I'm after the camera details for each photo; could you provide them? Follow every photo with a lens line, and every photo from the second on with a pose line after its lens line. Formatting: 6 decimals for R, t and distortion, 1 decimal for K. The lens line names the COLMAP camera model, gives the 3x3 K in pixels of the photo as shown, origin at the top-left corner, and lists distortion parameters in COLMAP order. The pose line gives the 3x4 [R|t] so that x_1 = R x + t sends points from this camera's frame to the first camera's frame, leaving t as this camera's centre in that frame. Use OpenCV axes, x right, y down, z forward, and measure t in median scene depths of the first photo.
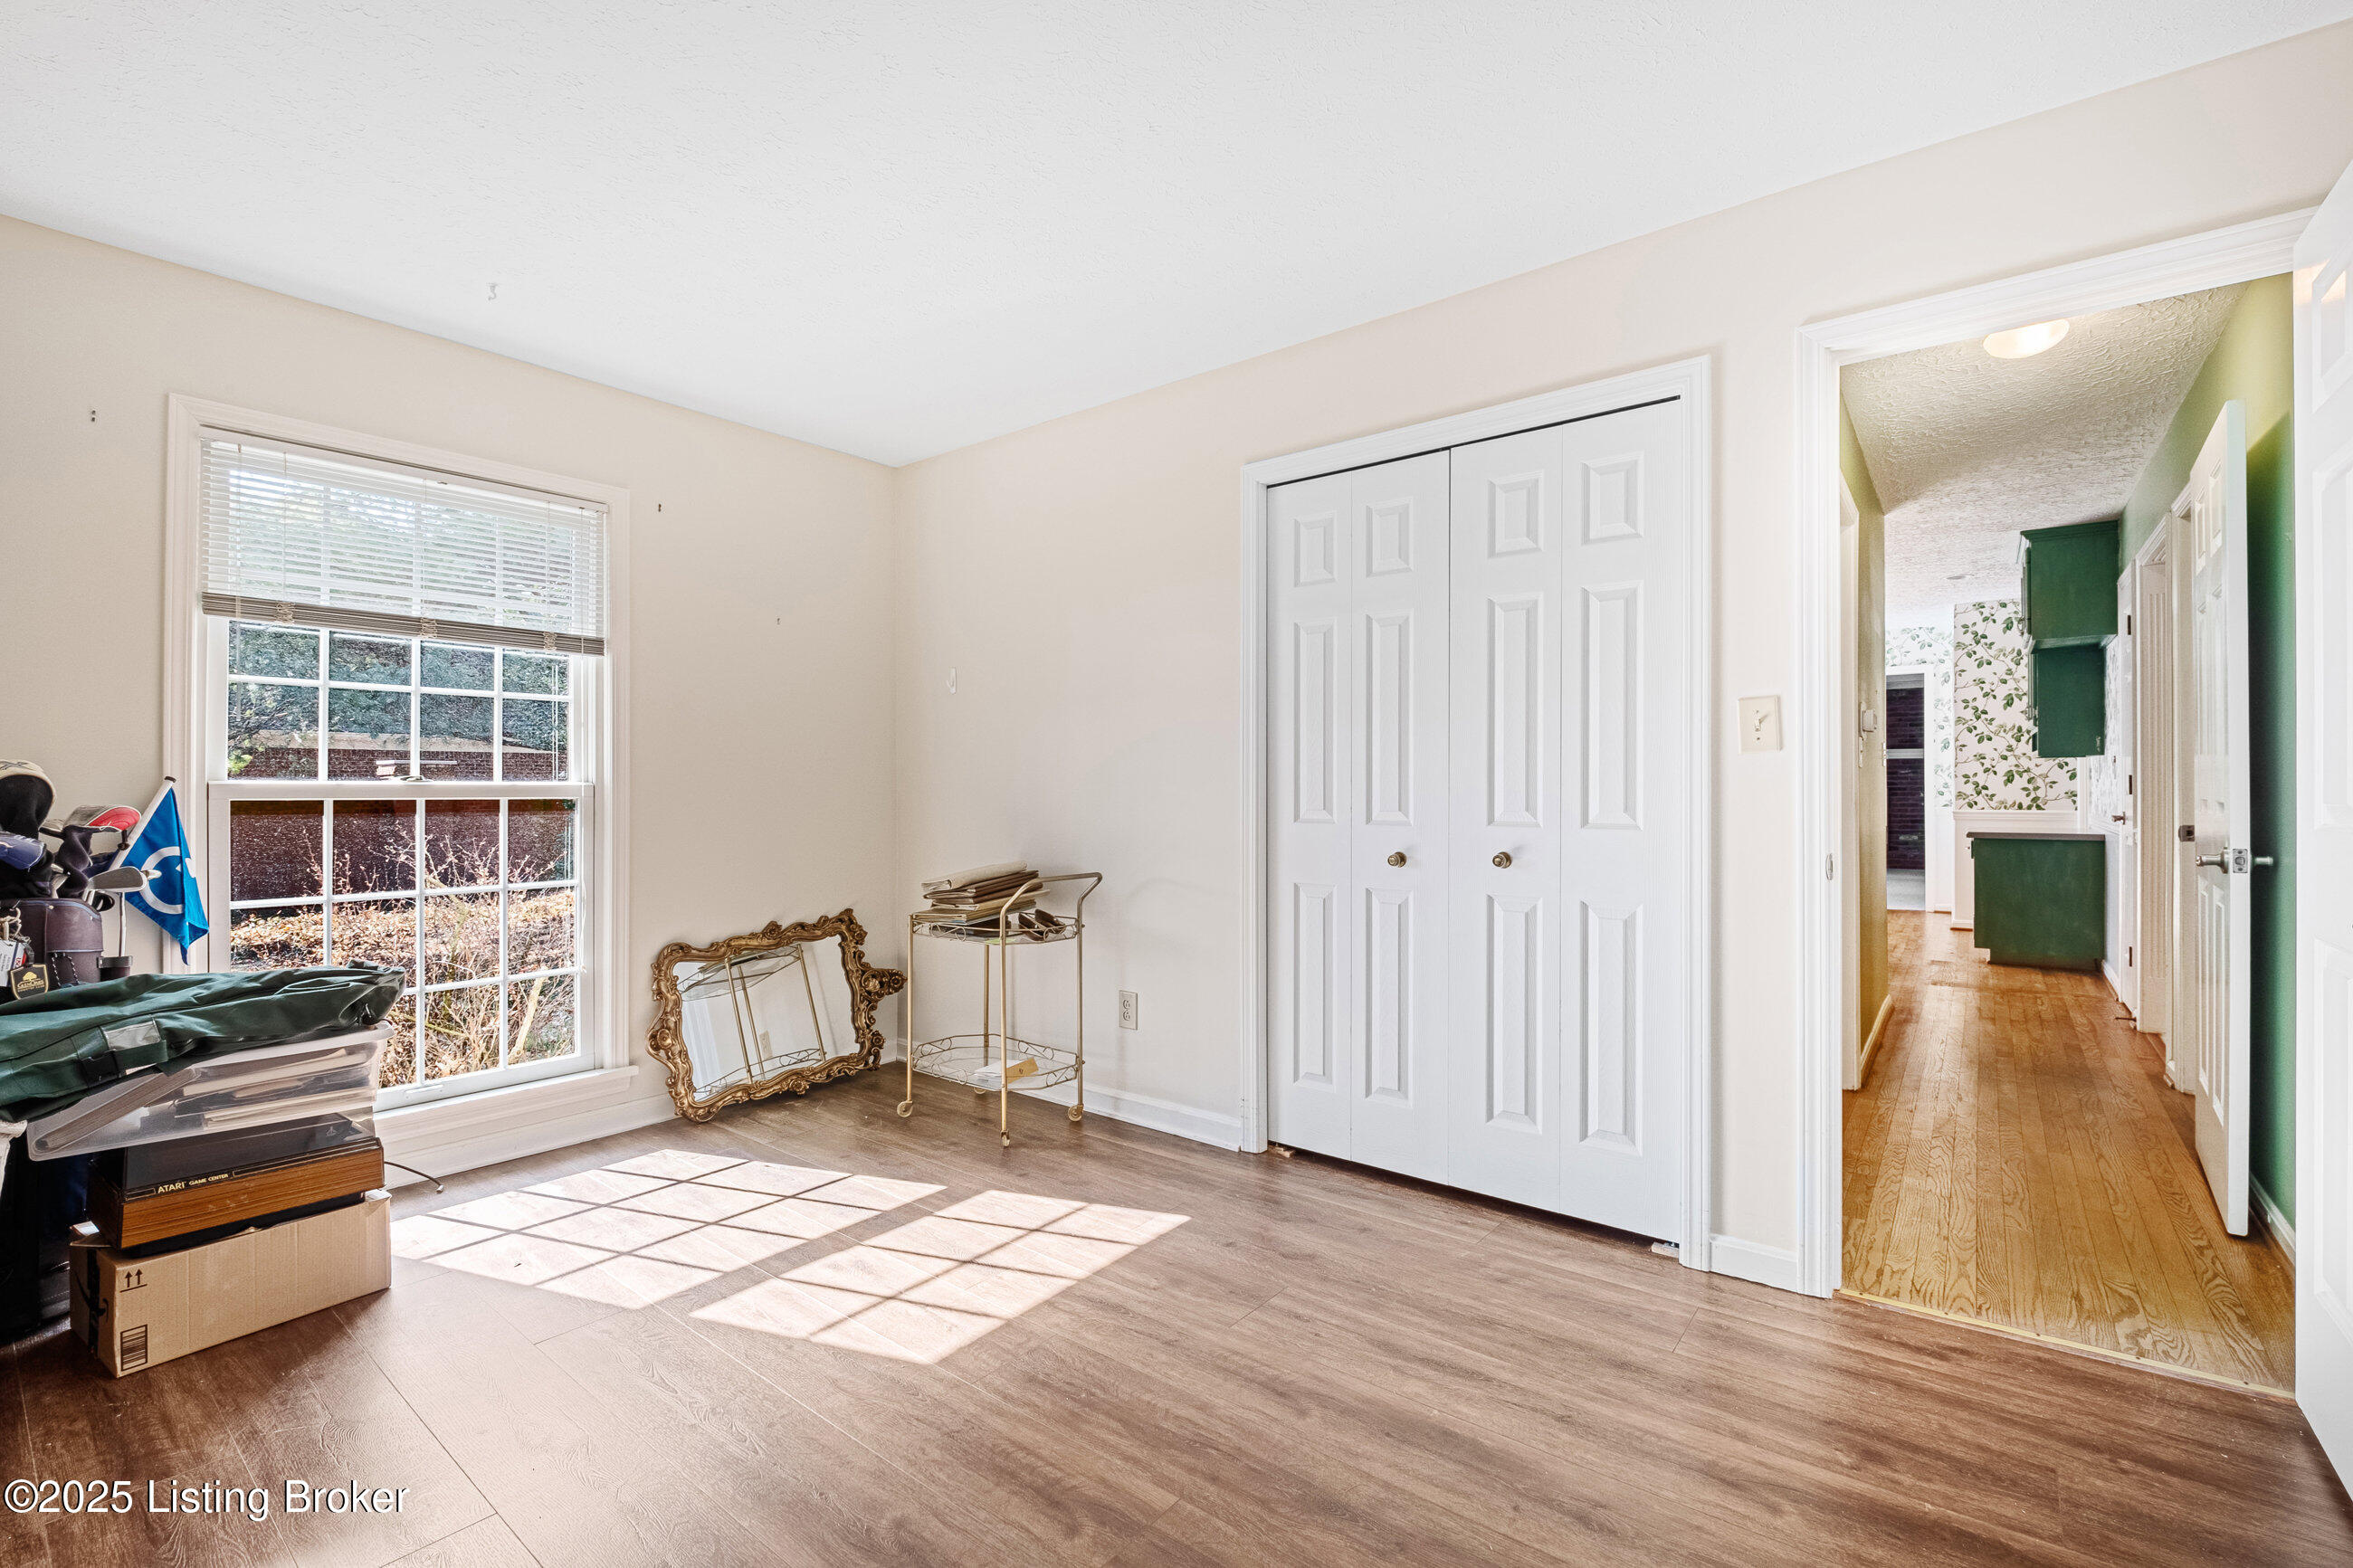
lens RADIAL K [[1028.1, 0, 1179.6], [0, 1028.1, 786.5], [0, 0, 1]] dist [-0.004130, -0.000542]
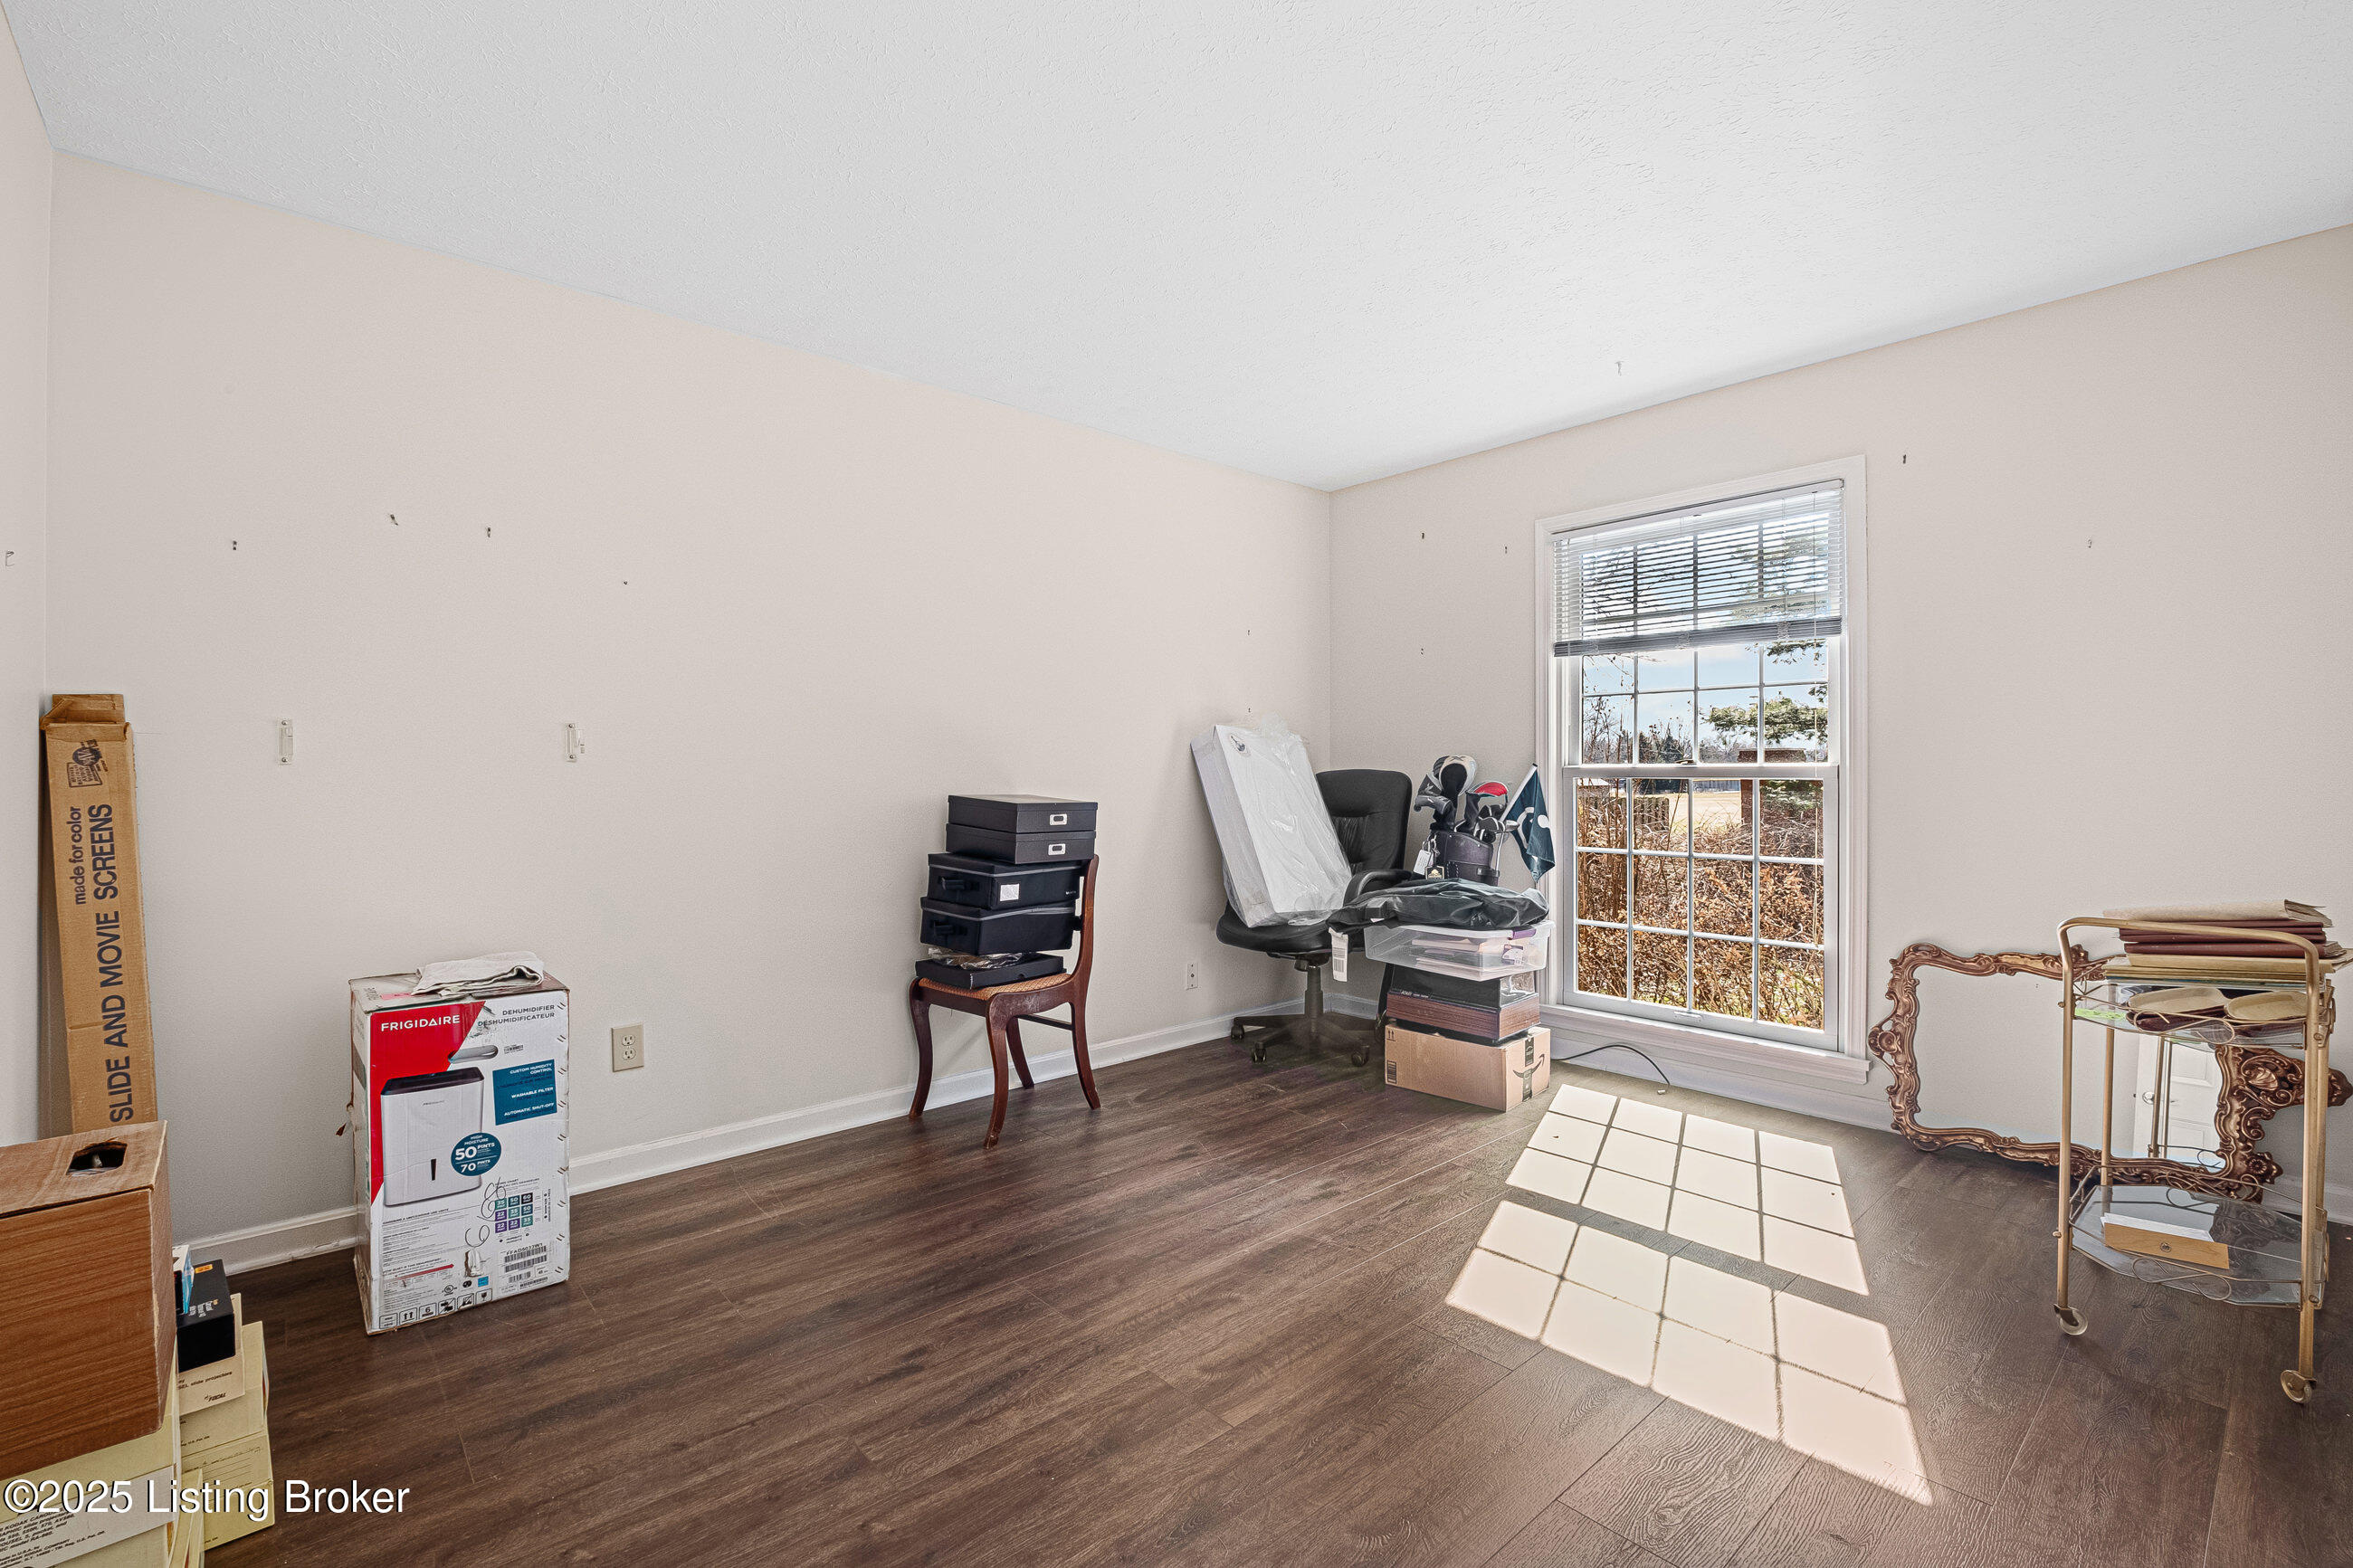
lens RADIAL K [[1028.1, 0, 1179.5], [0, 1028.1, 786.3], [0, 0, 1]] dist [-0.004130, -0.000542]
pose [[-0.167314, 0.013101, -0.985817, 0.635642], [0.008236, 0.999895, 0.011890, 0.001841], [0.985869, -0.006130, -0.167404, 0.669338]]
